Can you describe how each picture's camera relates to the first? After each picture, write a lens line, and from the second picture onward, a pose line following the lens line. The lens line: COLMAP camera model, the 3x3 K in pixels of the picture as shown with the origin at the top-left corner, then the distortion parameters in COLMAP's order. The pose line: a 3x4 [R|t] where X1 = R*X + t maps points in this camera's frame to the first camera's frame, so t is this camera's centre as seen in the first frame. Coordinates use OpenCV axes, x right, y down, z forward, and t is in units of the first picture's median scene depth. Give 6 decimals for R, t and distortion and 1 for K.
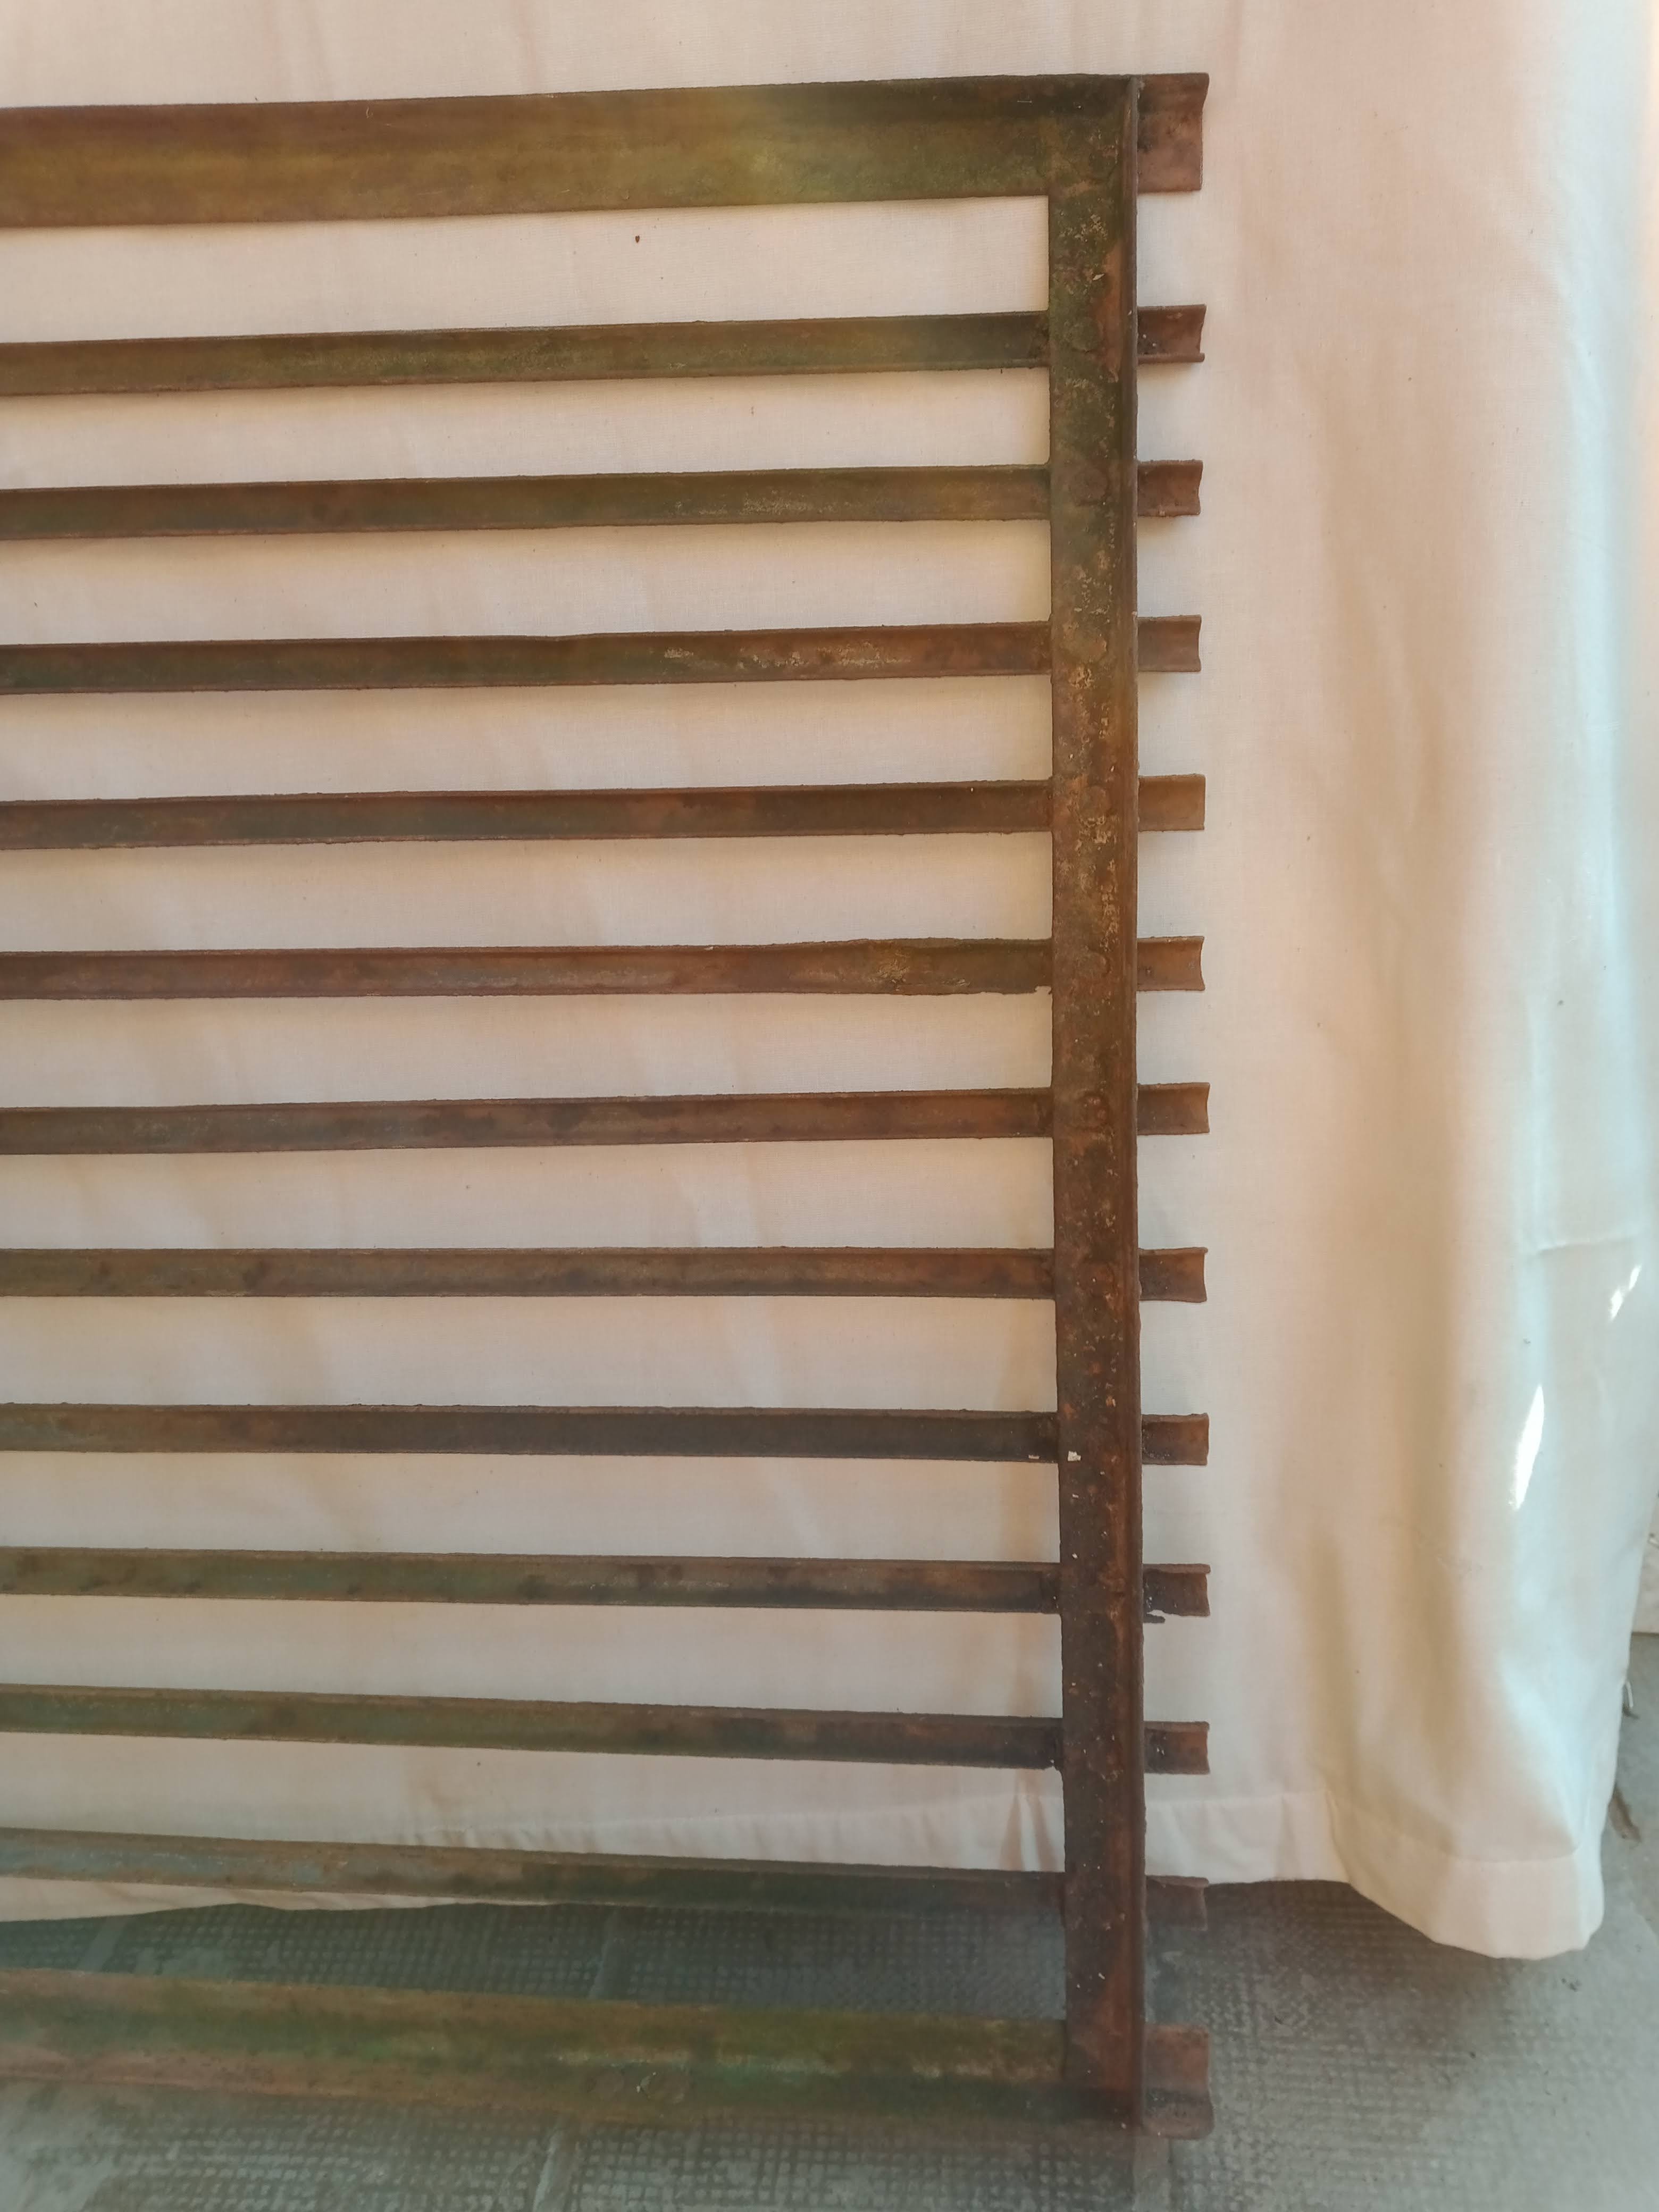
lens RADIAL K [[1755.0, 0, 829.5], [0, 1755.0, 1106.0], [0, 0, 1]] dist [-0.029735, 0.014770]
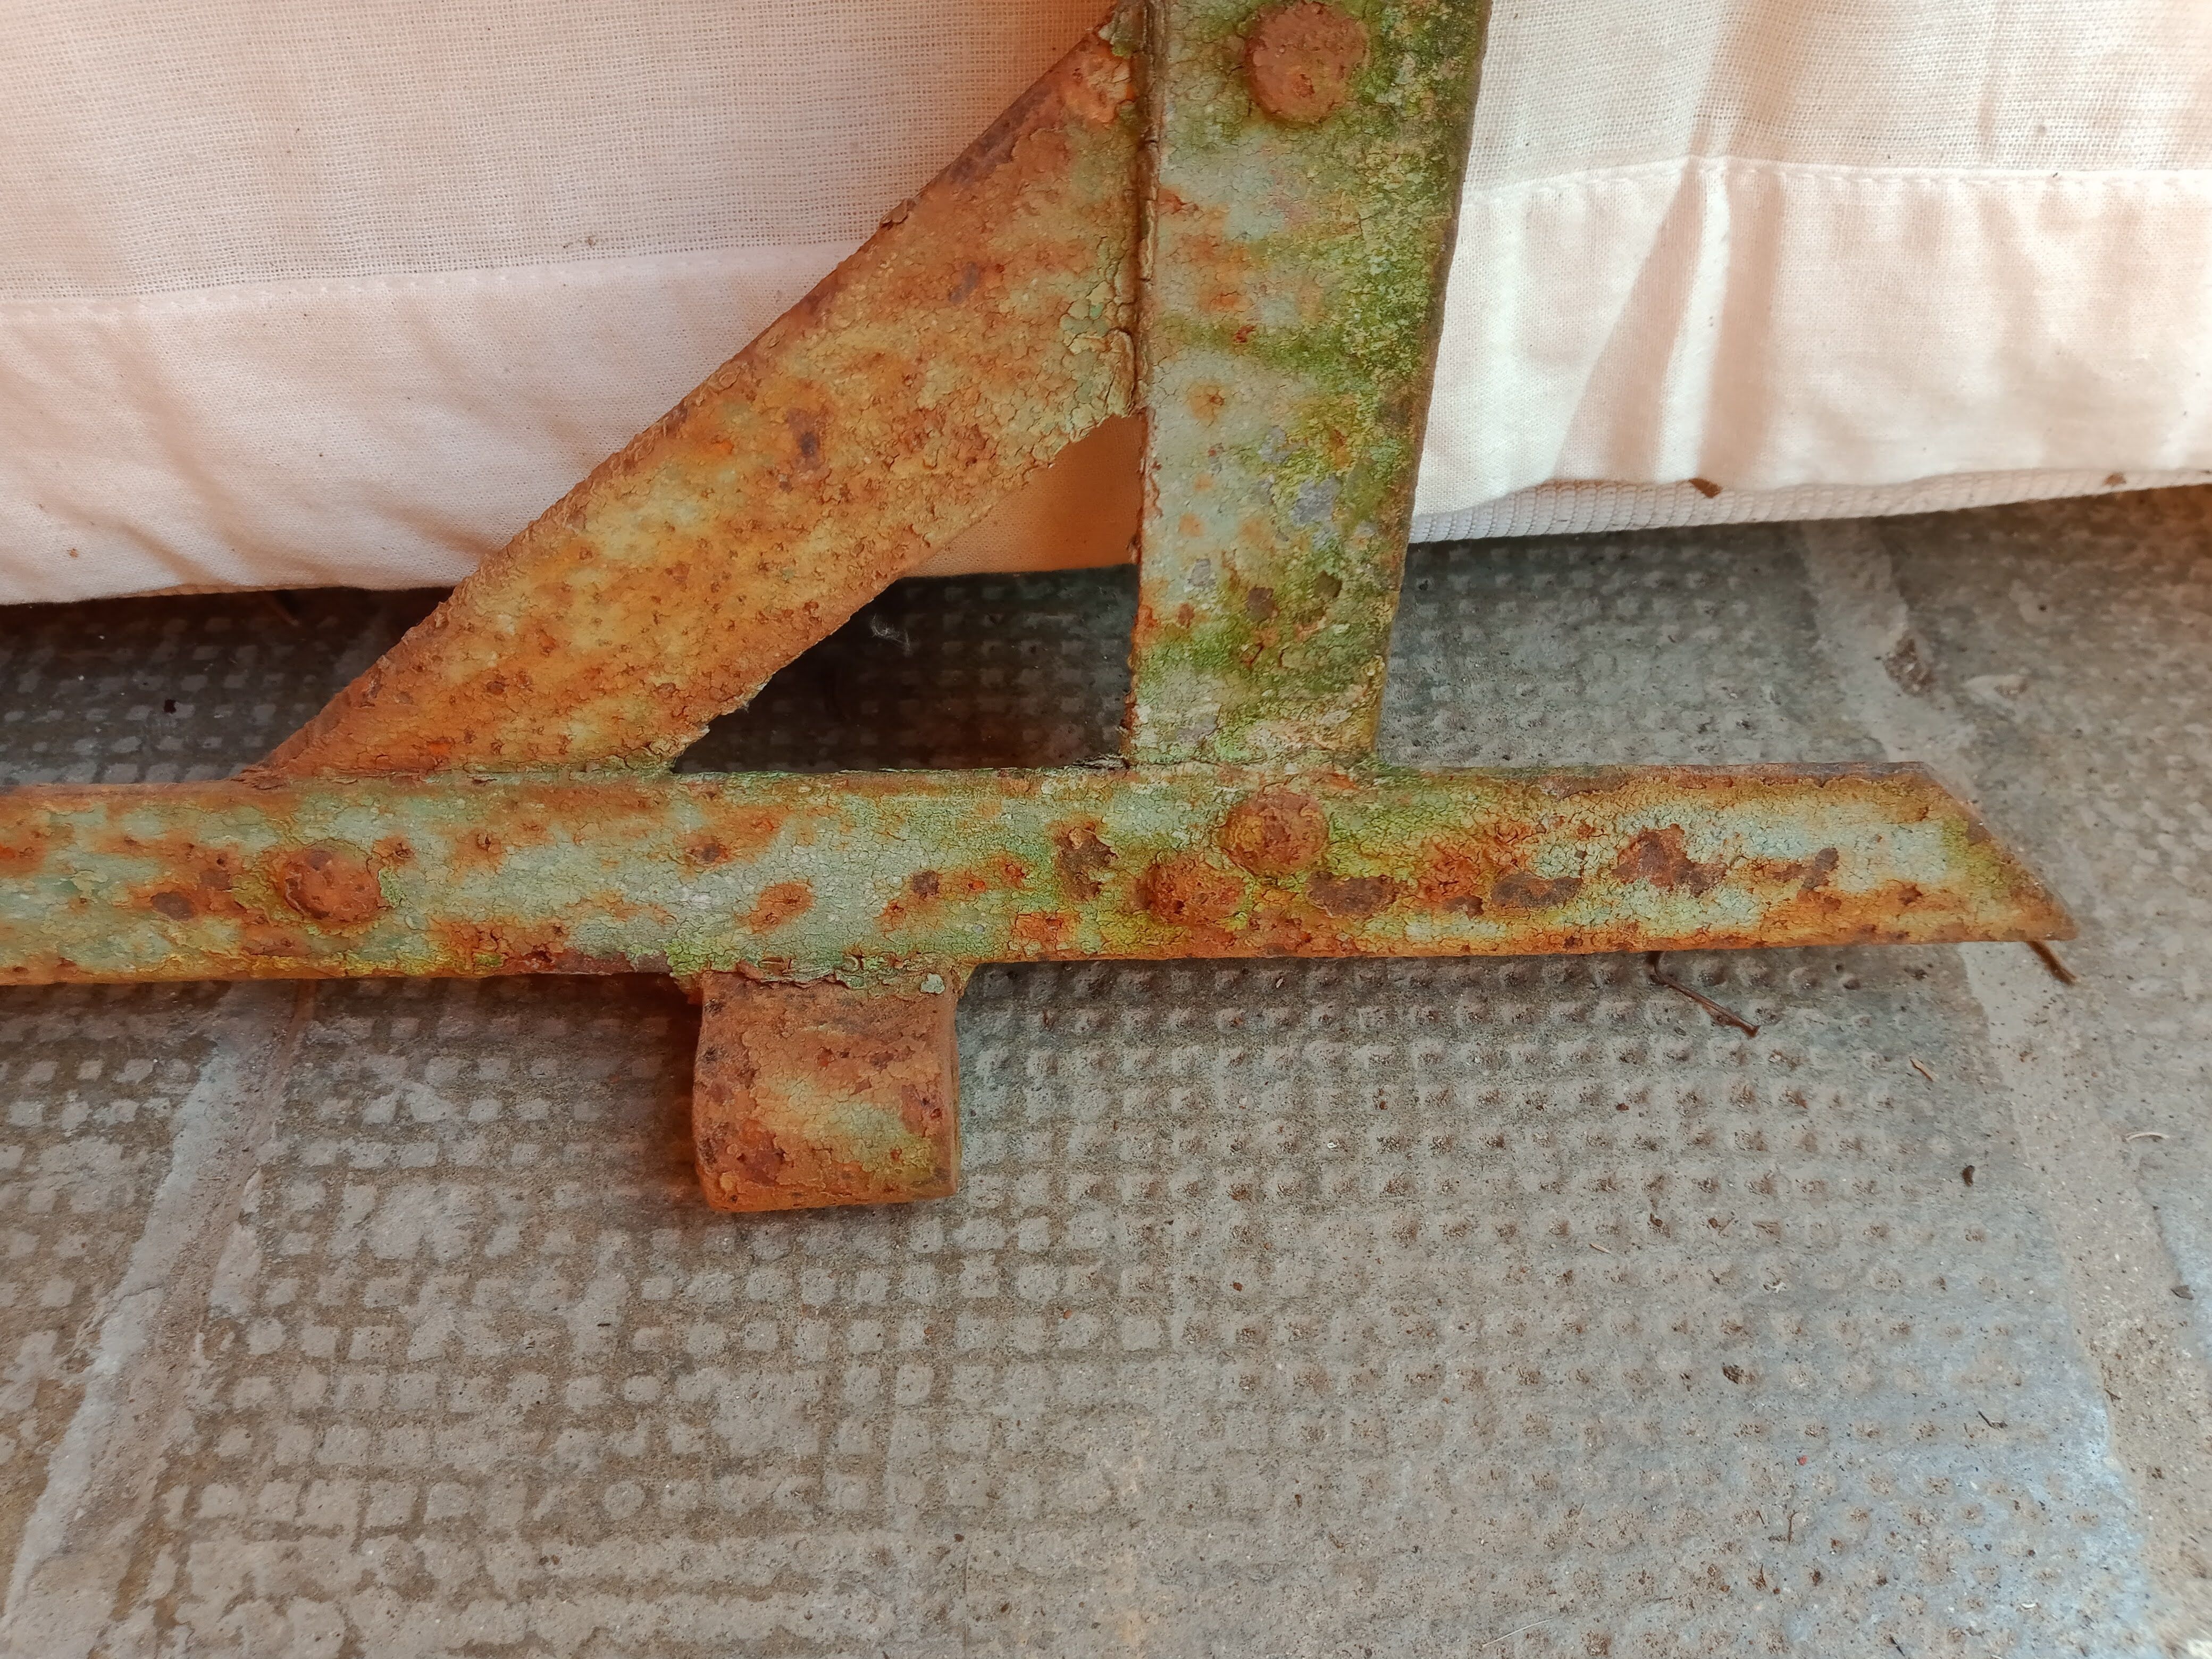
lens RADIAL K [[1771.2, 0, 1092.4], [0, 1771.2, 840.6], [0, 0, 1]] dist [0.076032, -0.185479]
pose [[0.994545, -0.044034, 0.094554, -0.020201], [-0.008667, 0.868496, 0.495621, 0.380912], [-0.103944, -0.493737, 0.863377, 0.780955]]
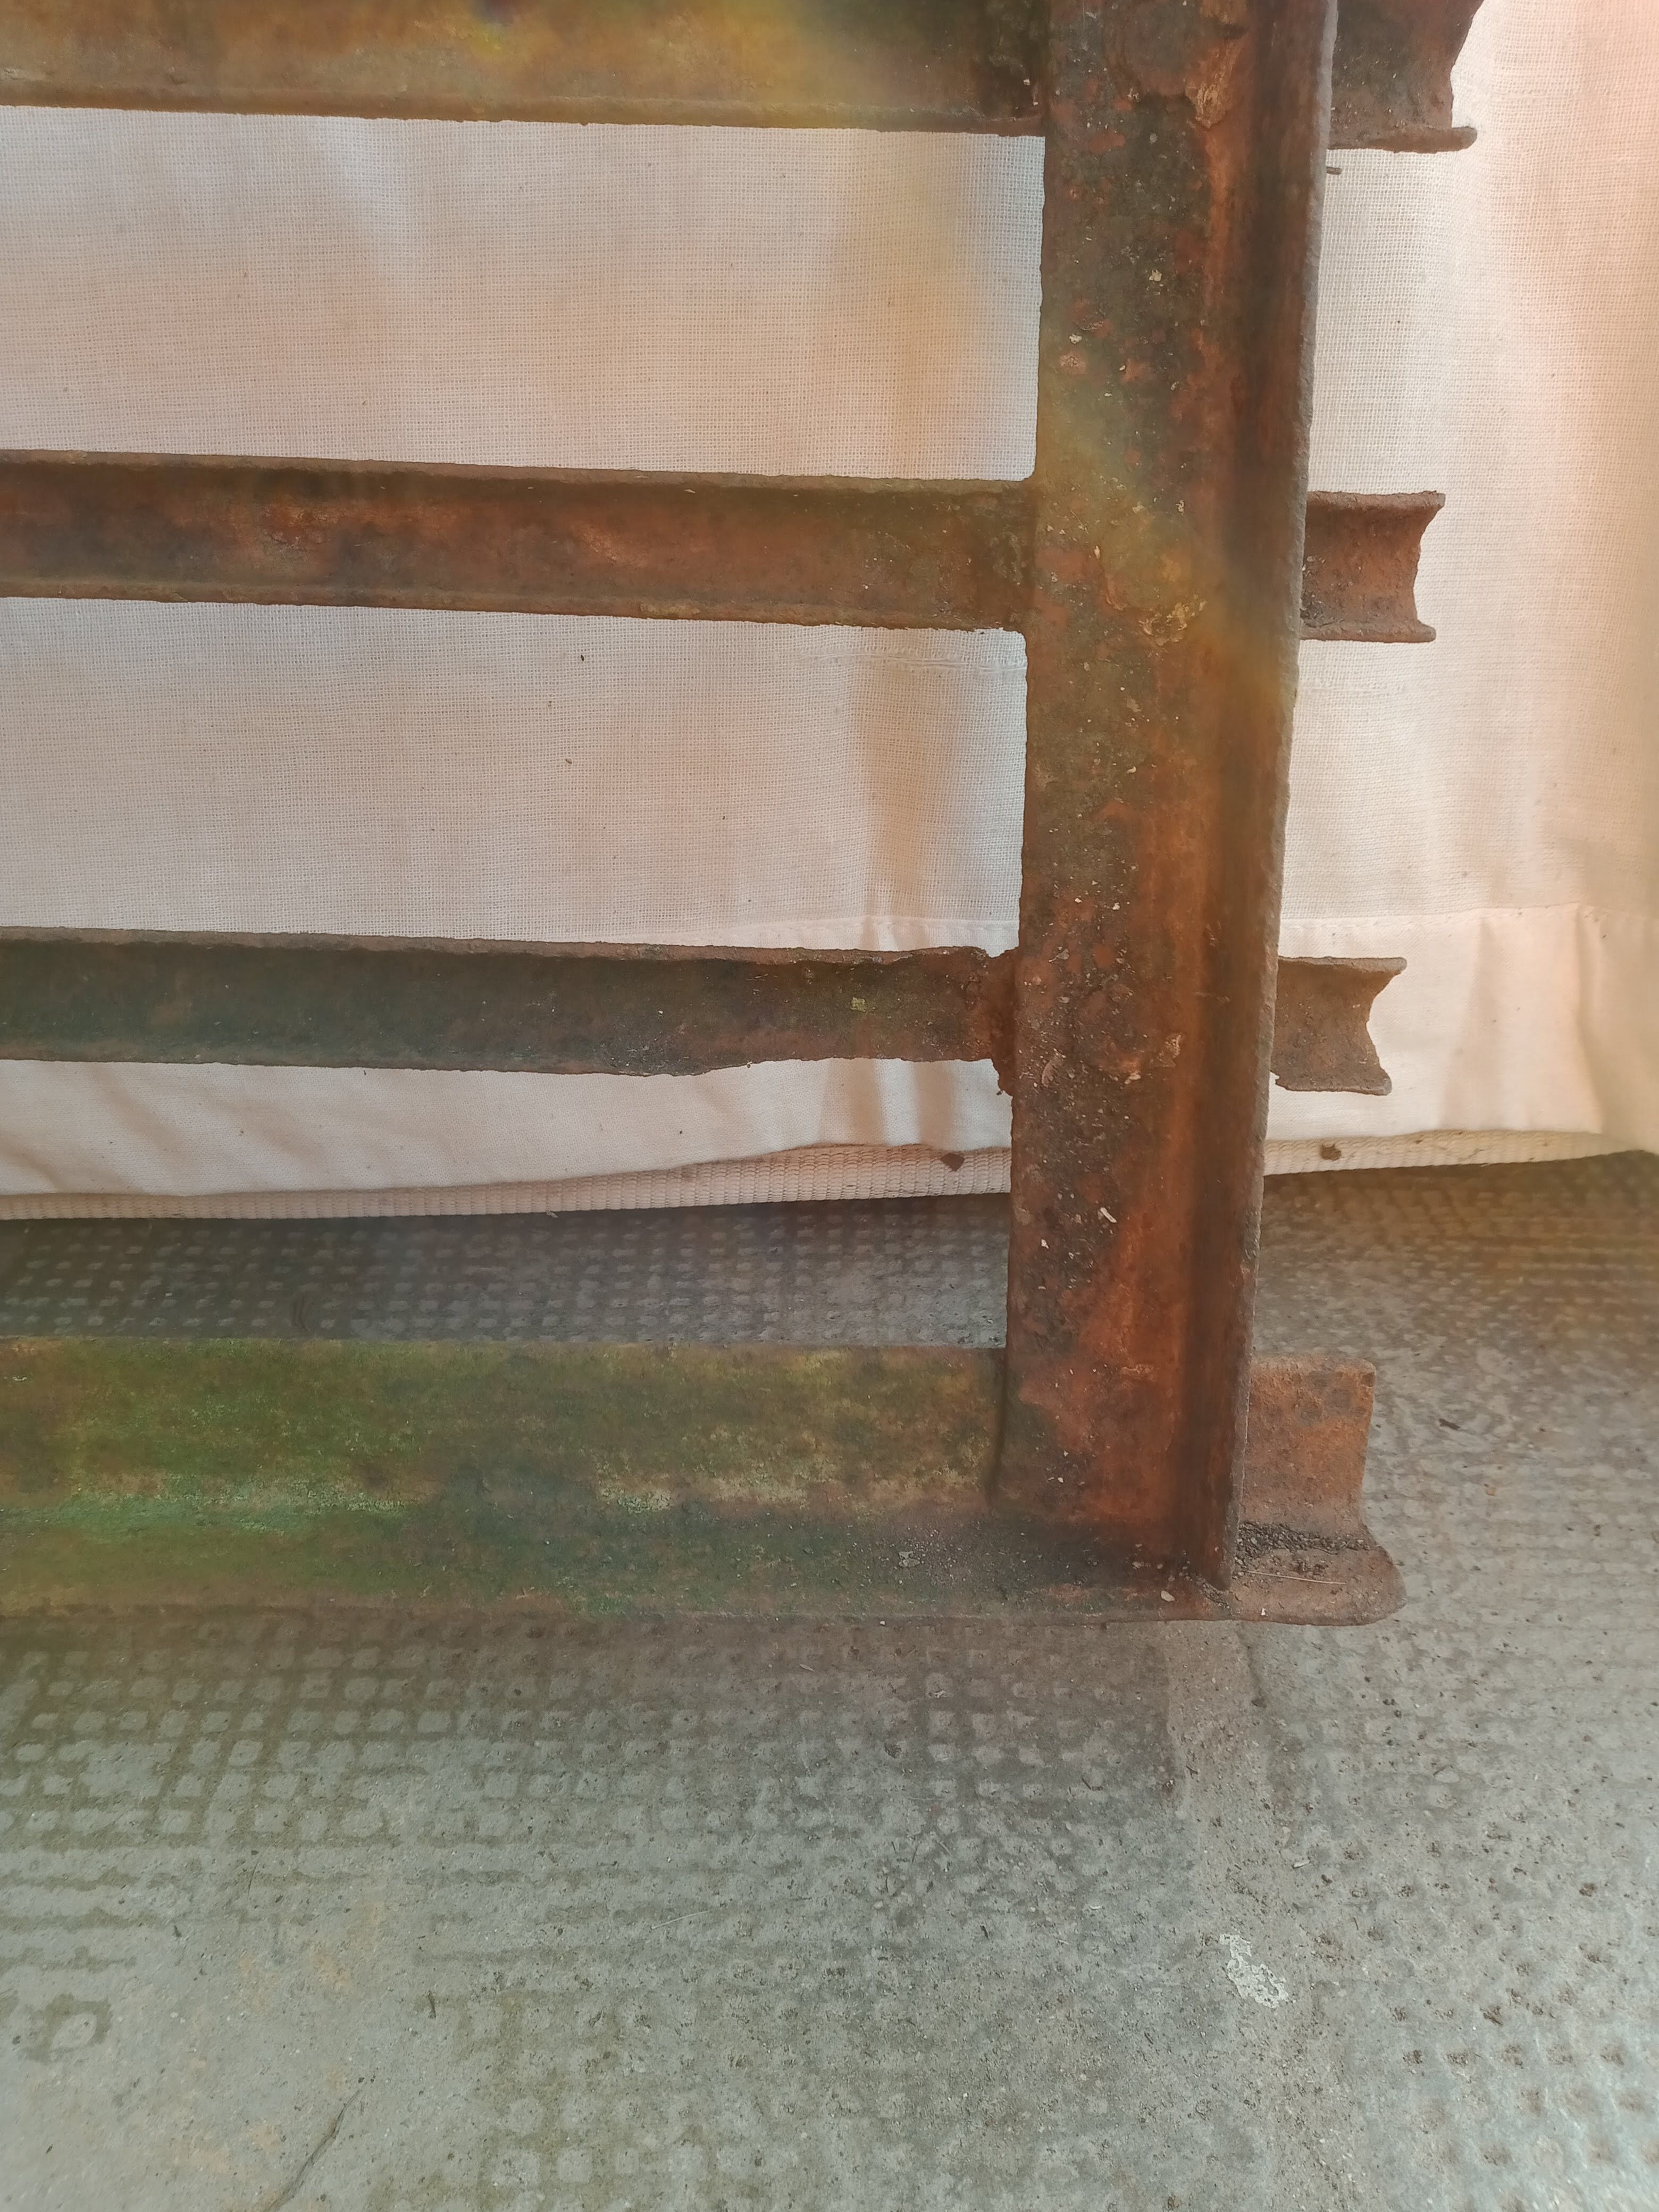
lens RADIAL K [[1795.8, 0, 831.3], [0, 1795.8, 1067.3], [0, 0, 1]] dist [0.008530, -0.048974]
pose [[0.992688, 0.012696, 0.120042, 0.050202], [-0.025287, 0.994260, 0.103959, 0.421104], [-0.118033, -0.106234, 0.987311, 0.621592]]
